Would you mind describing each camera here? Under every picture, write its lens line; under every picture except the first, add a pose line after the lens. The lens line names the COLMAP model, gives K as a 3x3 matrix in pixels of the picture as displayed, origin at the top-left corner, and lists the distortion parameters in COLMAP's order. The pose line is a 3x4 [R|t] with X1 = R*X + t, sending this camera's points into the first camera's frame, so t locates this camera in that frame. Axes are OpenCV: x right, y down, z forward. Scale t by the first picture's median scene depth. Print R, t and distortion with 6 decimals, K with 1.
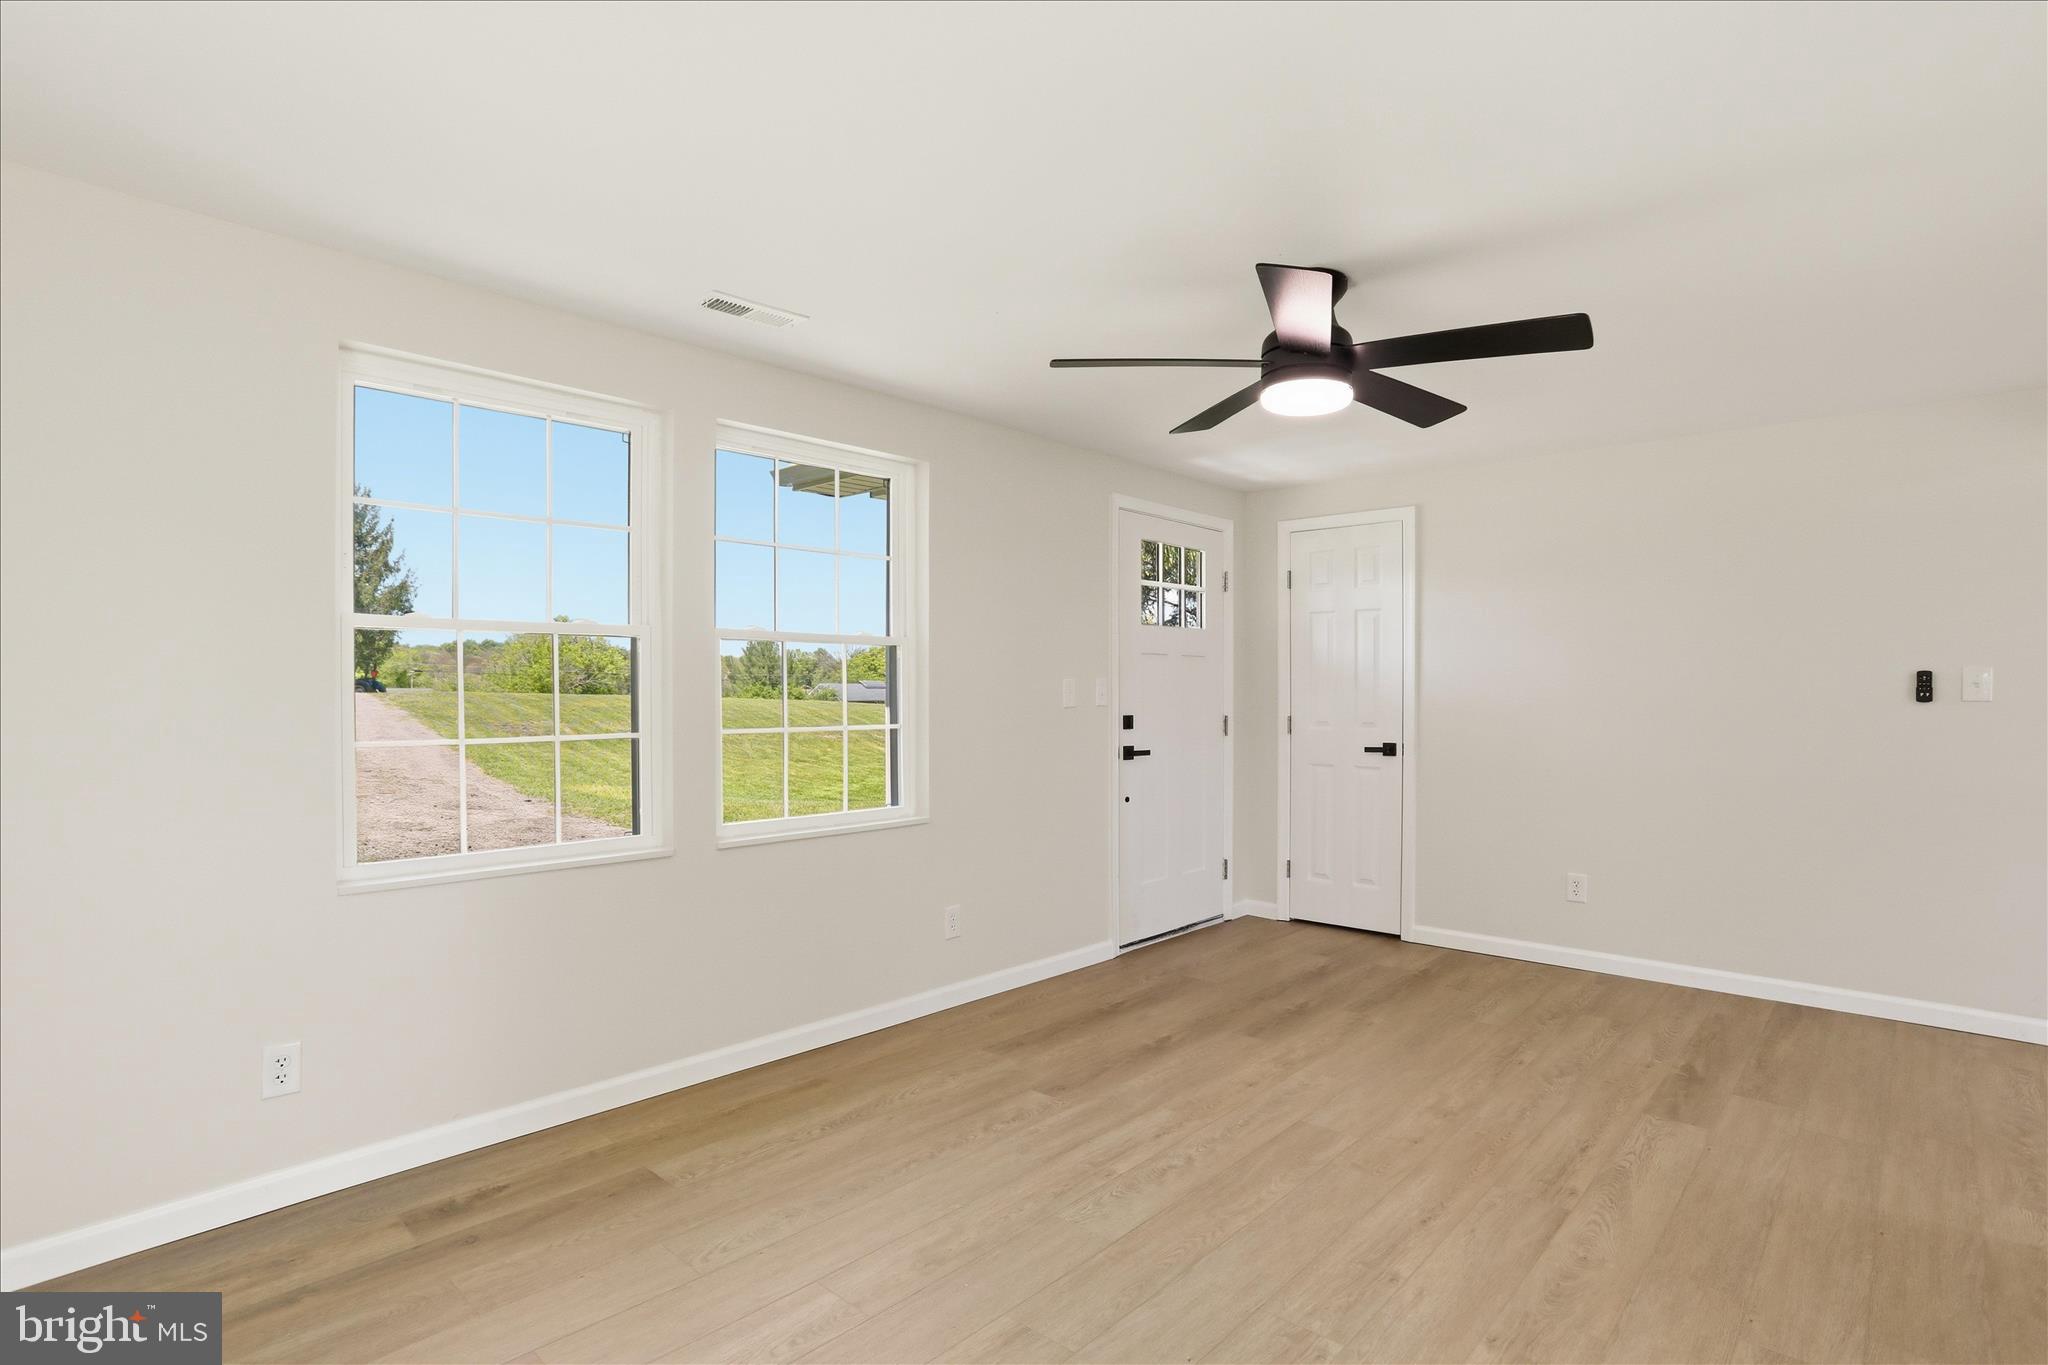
lens RADIAL K [[1007.2, 0, 1022.8], [0, 1007.2, 694.0], [0, 0, 1]] dist [-0.050571, 0.000673]
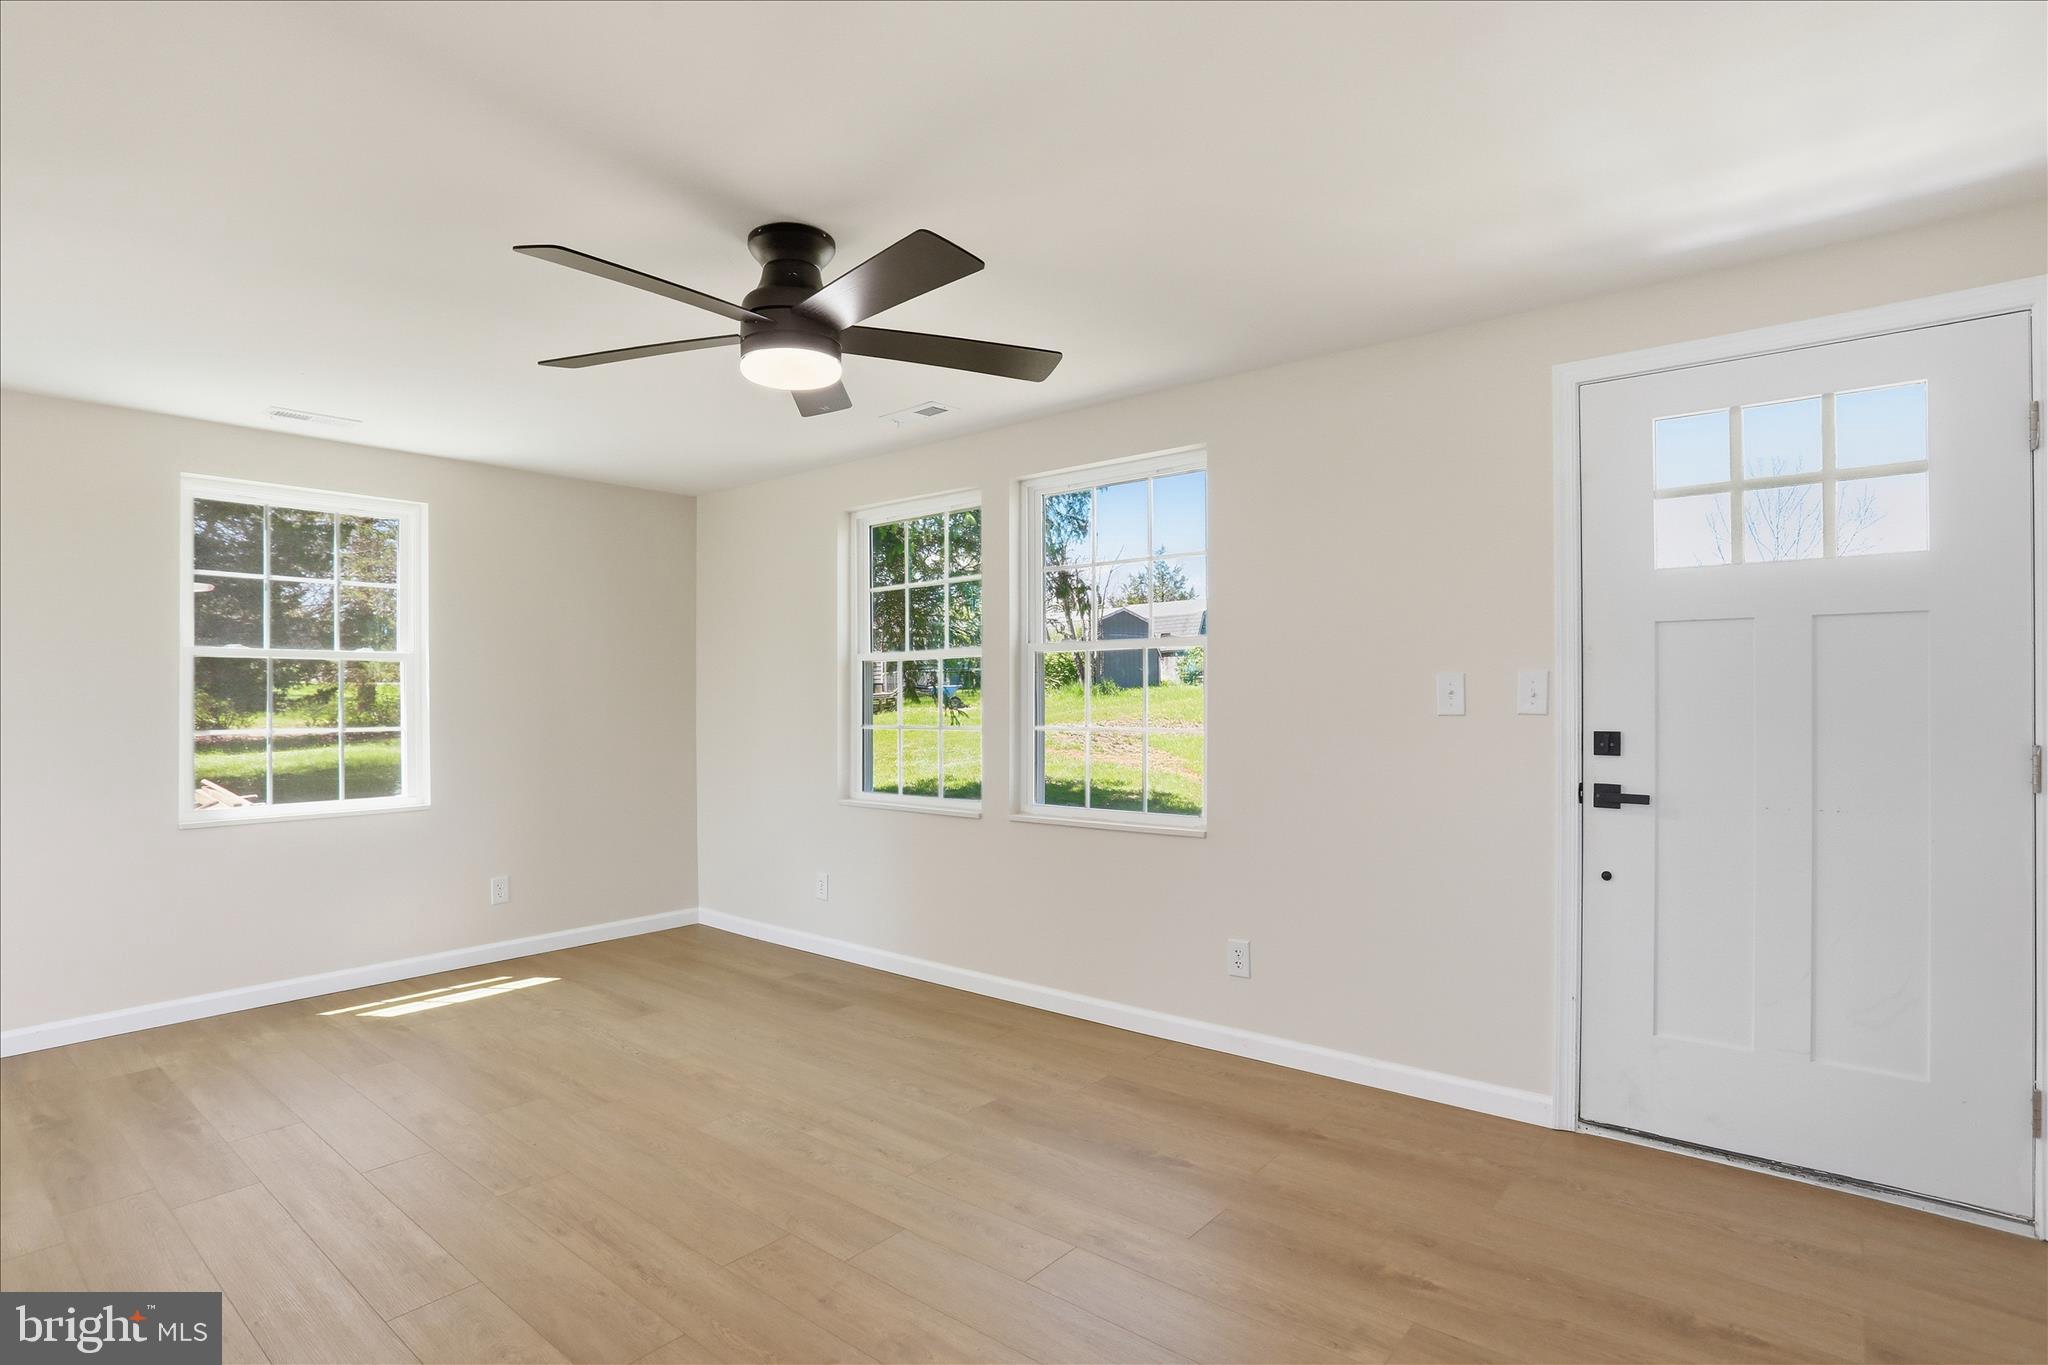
lens RADIAL K [[1007.2, 0, 1022.8], [0, 1007.2, 694.0], [0, 0, 1]] dist [-0.050571, 0.000673]
pose [[0.058567, -0.006247, -0.998264, 0.891912], [0.009826, 0.999936, -0.005681, -0.000767], [0.998235, -0.009476, 0.058625, 0.858598]]
